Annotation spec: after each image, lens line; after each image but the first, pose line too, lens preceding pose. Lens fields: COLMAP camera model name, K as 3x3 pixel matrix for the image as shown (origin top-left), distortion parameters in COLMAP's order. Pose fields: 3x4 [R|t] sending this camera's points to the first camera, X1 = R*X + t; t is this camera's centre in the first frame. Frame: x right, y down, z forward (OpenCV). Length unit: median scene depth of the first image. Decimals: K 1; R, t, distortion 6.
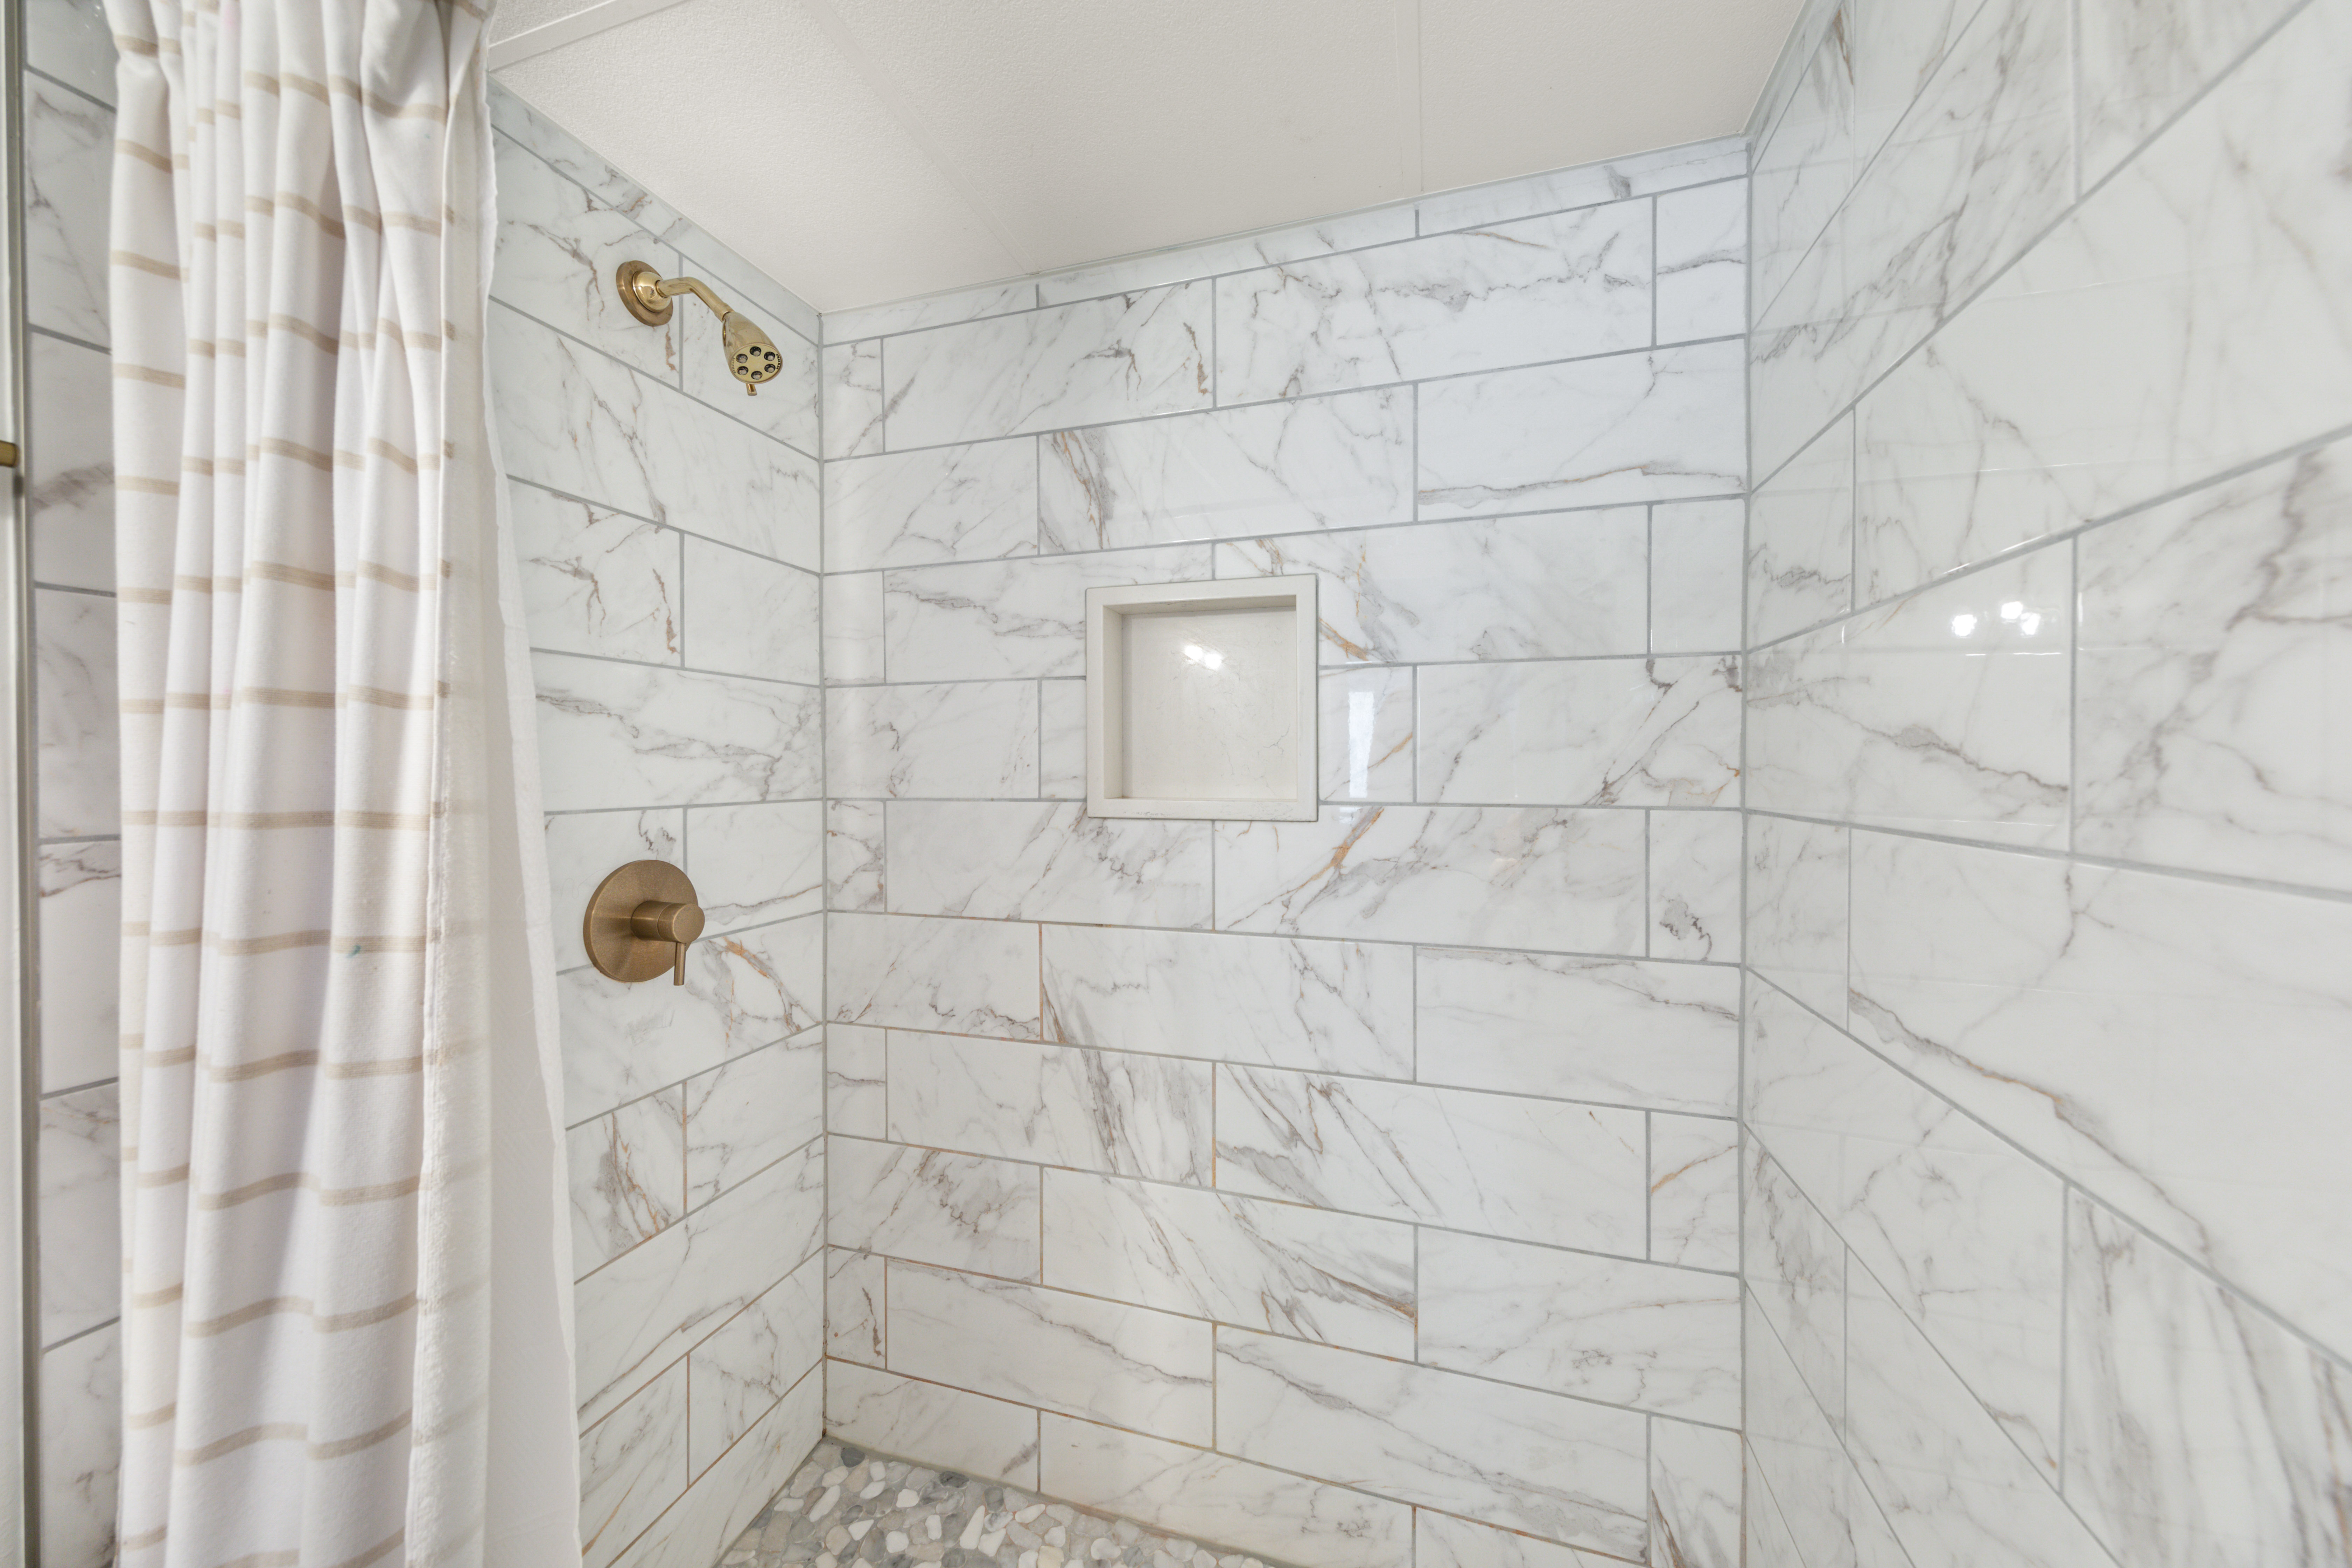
lens RADIAL K [[888.2, 0, 1175.4], [0, 888.2, 766.6], [0, 0, 1]] dist [0.000774, 0.000021]
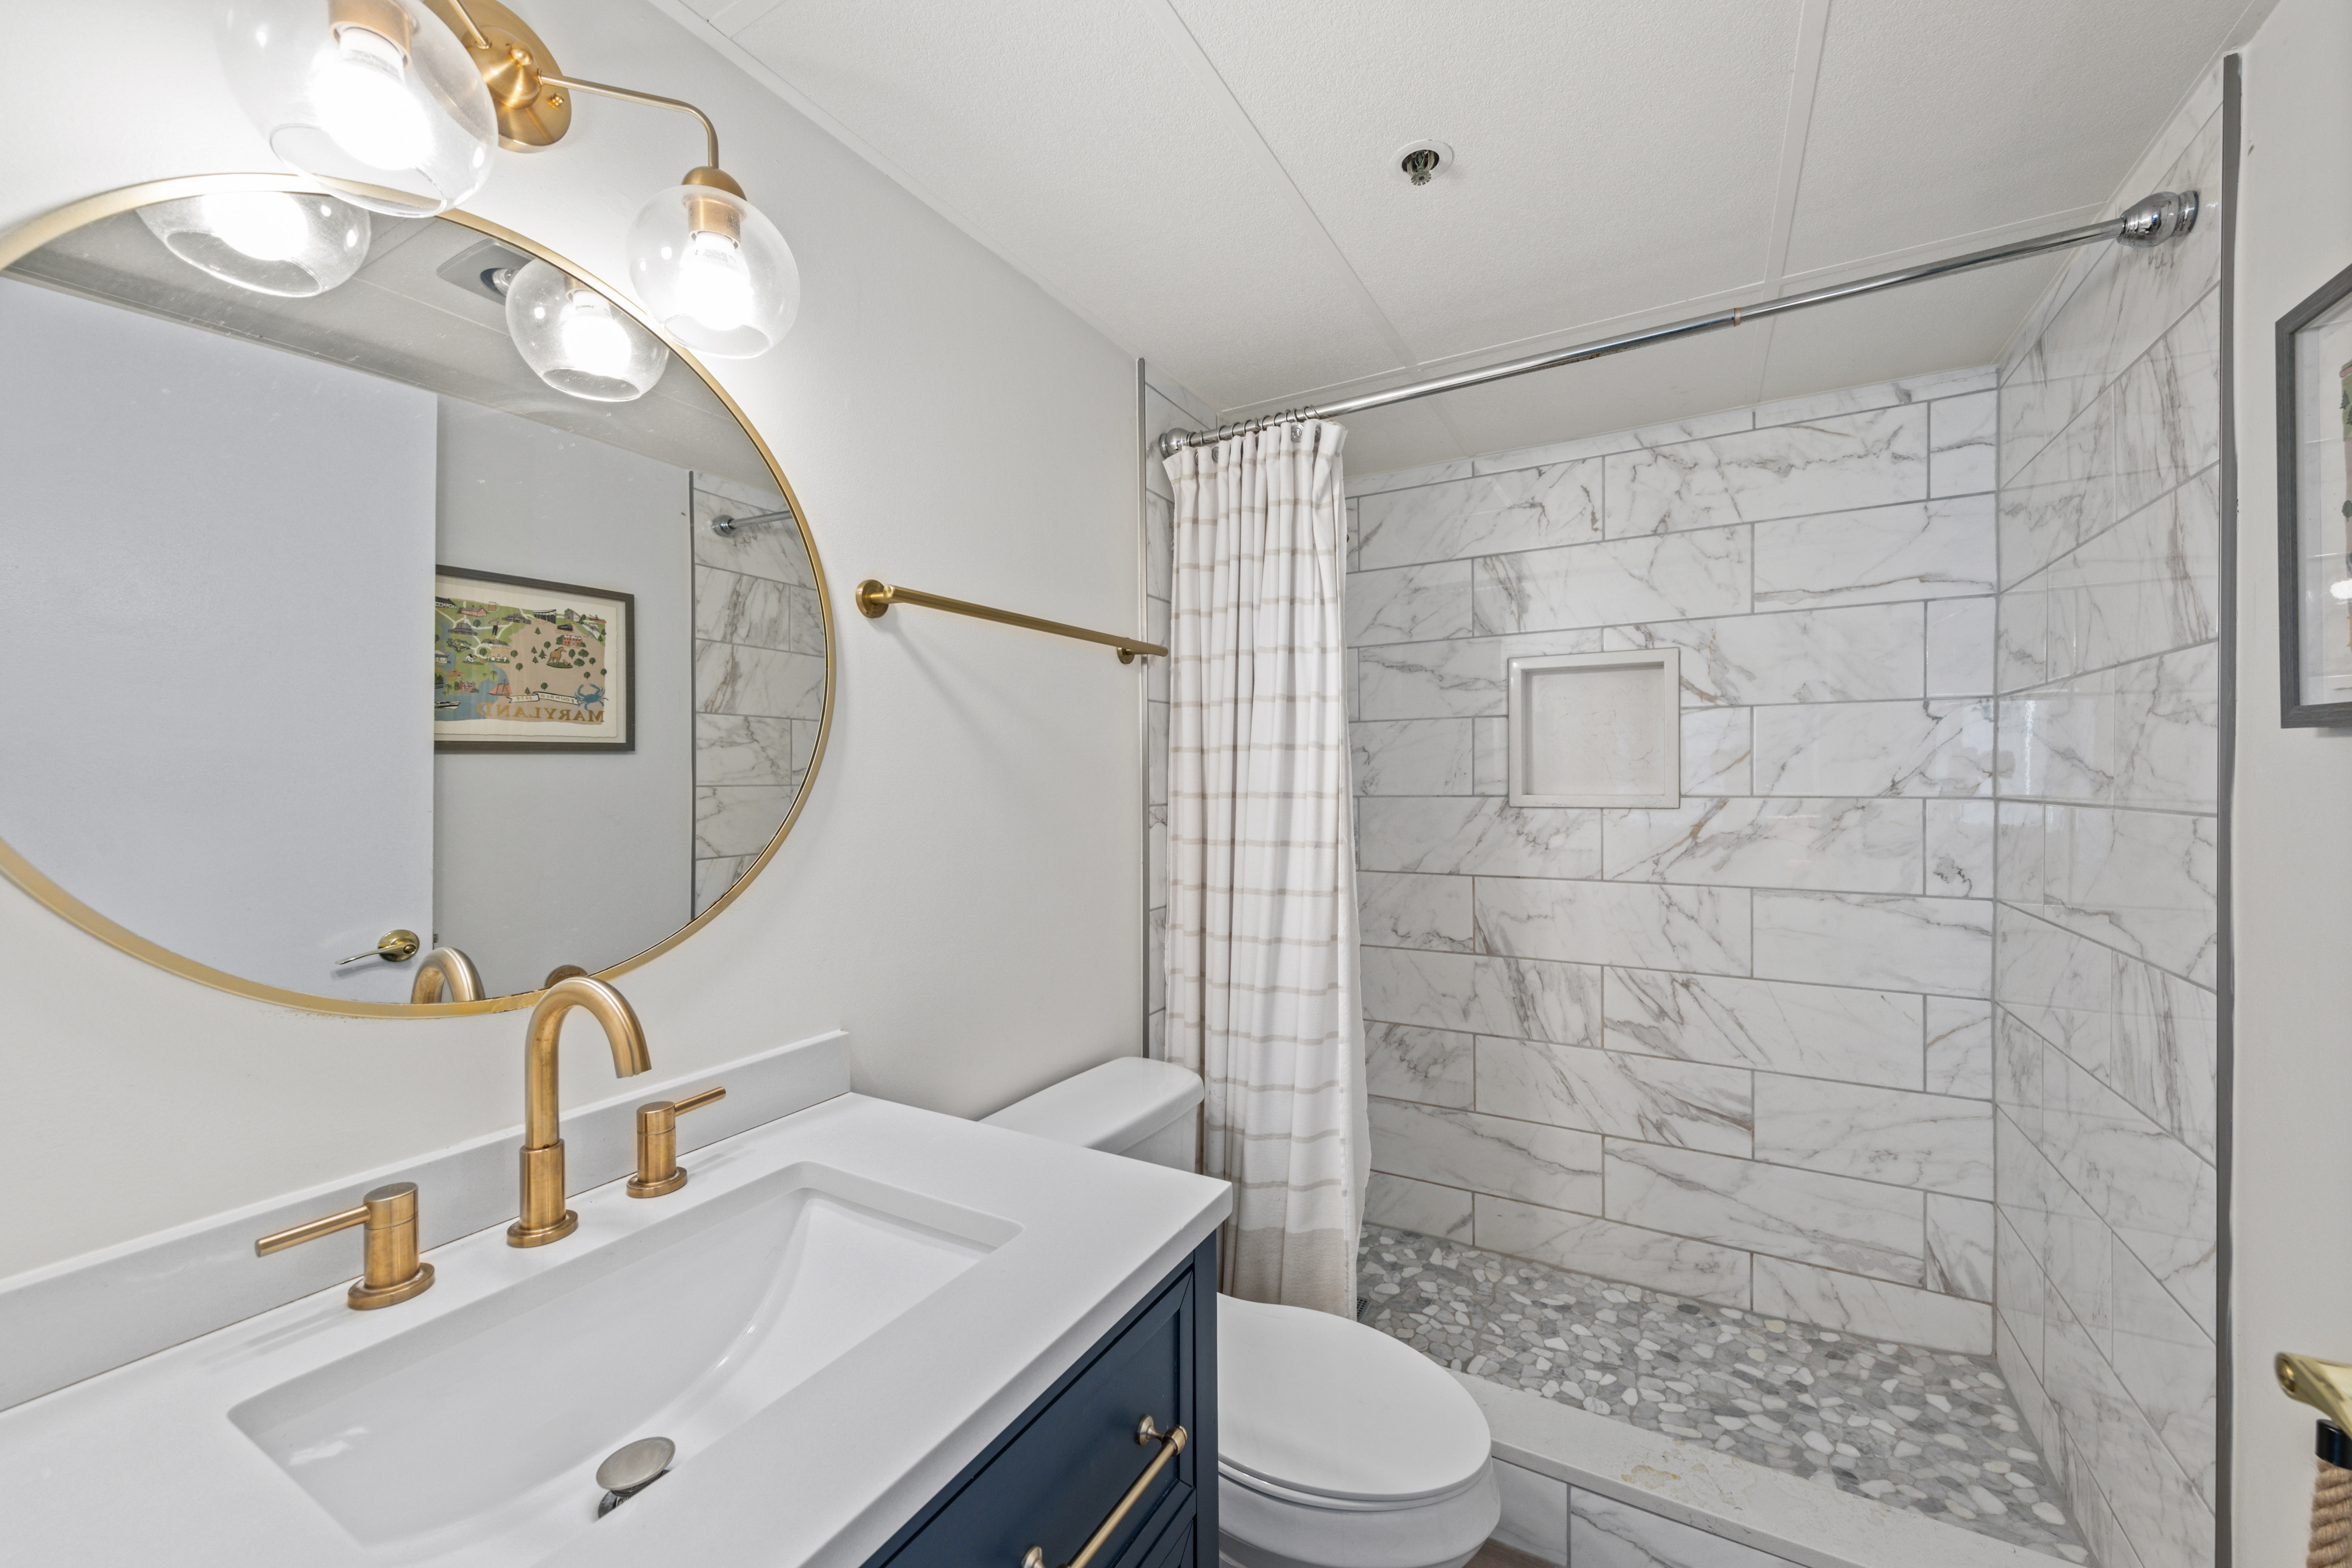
lens RADIAL K [[919.4, 0, 1182.3], [0, 919.4, 785.1], [0, 0, 1]] dist [0.000711, -0.000233]
pose [[0.974618, -0.003757, -0.223841, -0.331864], [0.005392, 0.999963, 0.006693, 0.006363], [0.223807, -0.007730, 0.974603, -0.764764]]
